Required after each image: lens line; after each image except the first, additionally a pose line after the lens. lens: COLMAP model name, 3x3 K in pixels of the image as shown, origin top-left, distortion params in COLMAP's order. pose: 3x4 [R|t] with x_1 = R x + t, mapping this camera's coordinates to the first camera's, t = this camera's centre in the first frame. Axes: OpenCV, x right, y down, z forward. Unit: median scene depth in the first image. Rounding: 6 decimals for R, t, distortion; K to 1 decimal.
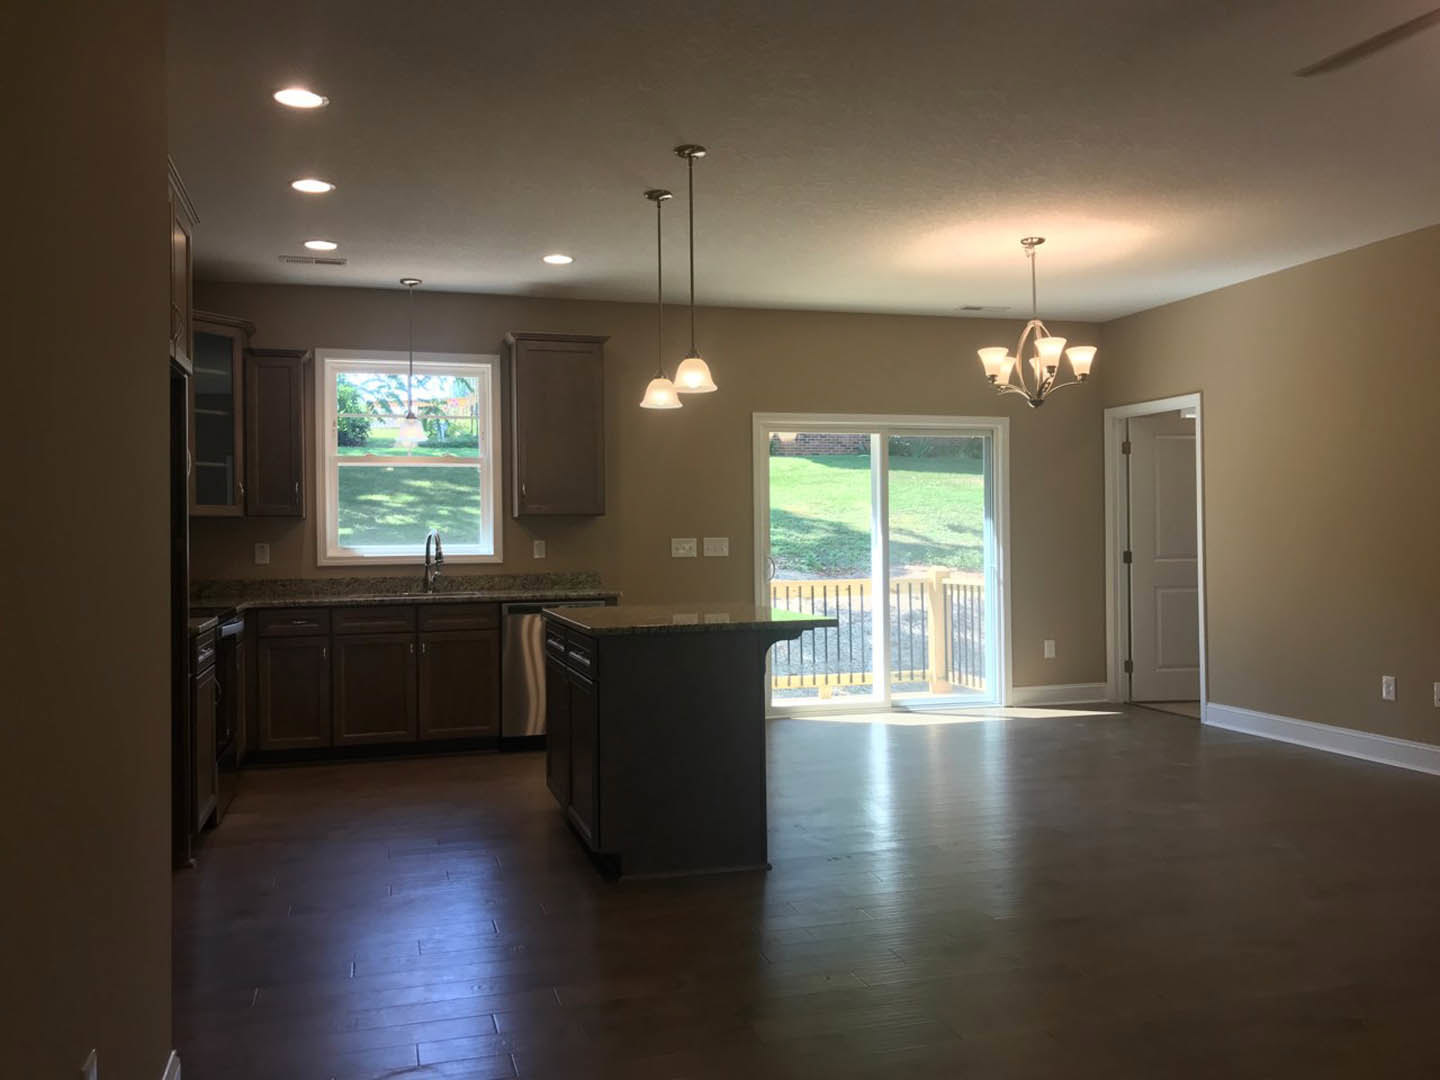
lens RADIAL K [[1168.2, 0, 720.0], [0, 1168.2, 540.0], [0, 0, 1]] dist [0.017056, -0.000660]
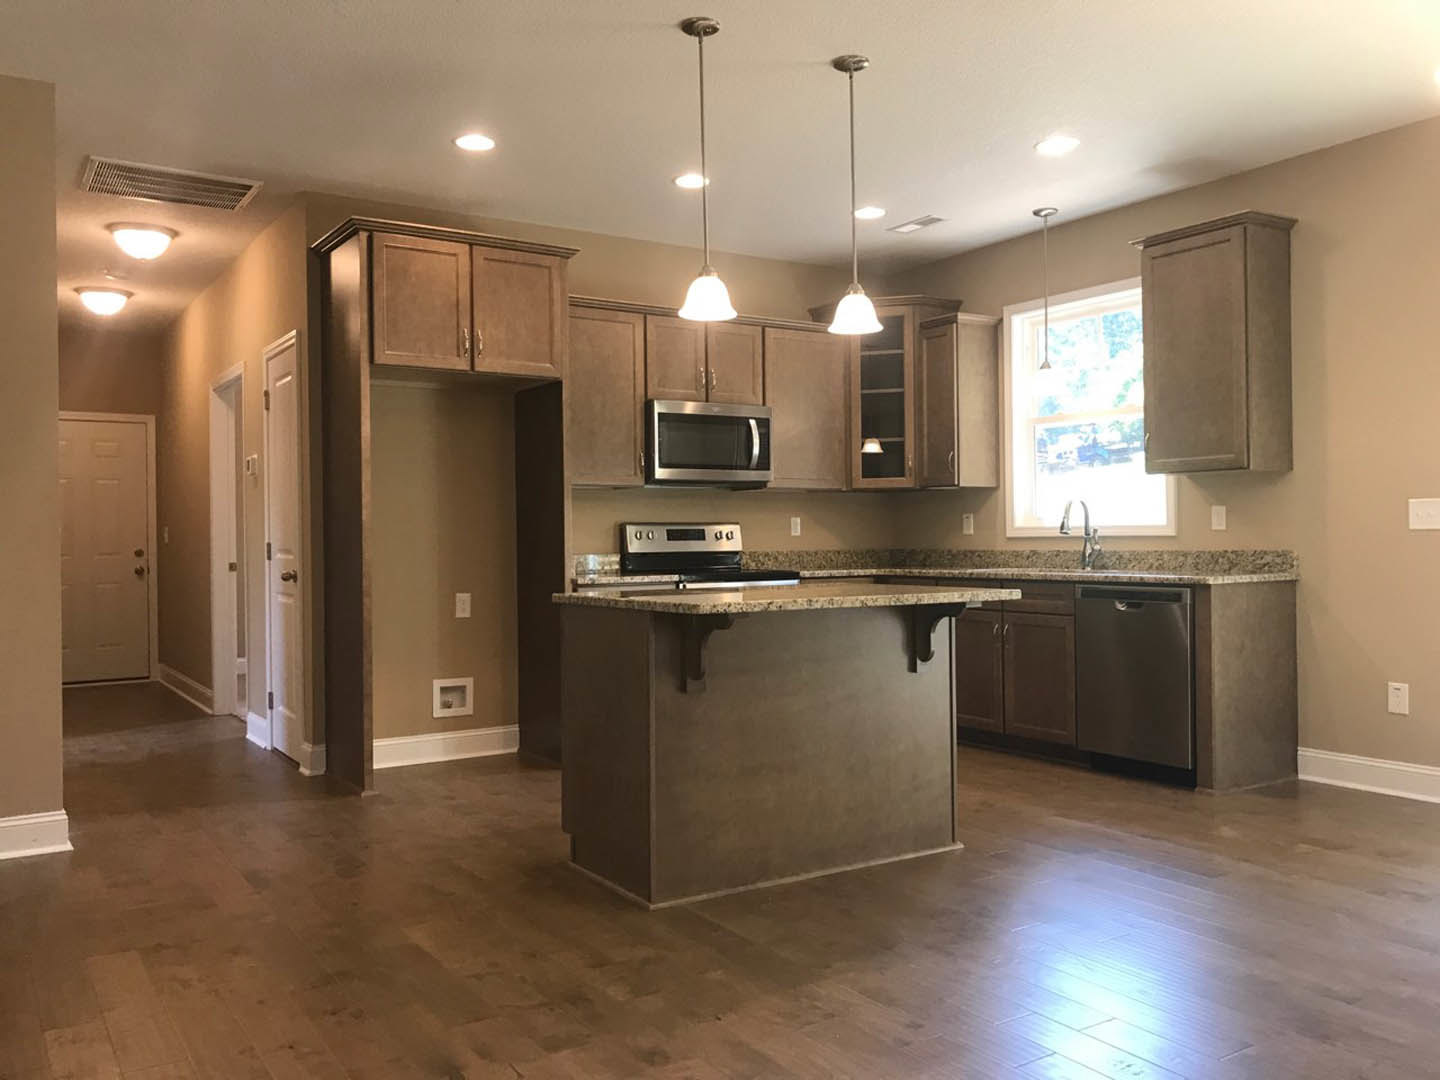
lens RADIAL K [[1188.3, 0, 717.5], [0, 1188.3, 535.0], [0, 0, 1]] dist [0.005984, -0.003556]
pose [[0.287617, 0.004618, -0.957734, 0.509515], [0.003441, 0.999977, 0.005855, 0.014109], [0.957739, -0.004980, 0.287595, 0.500337]]
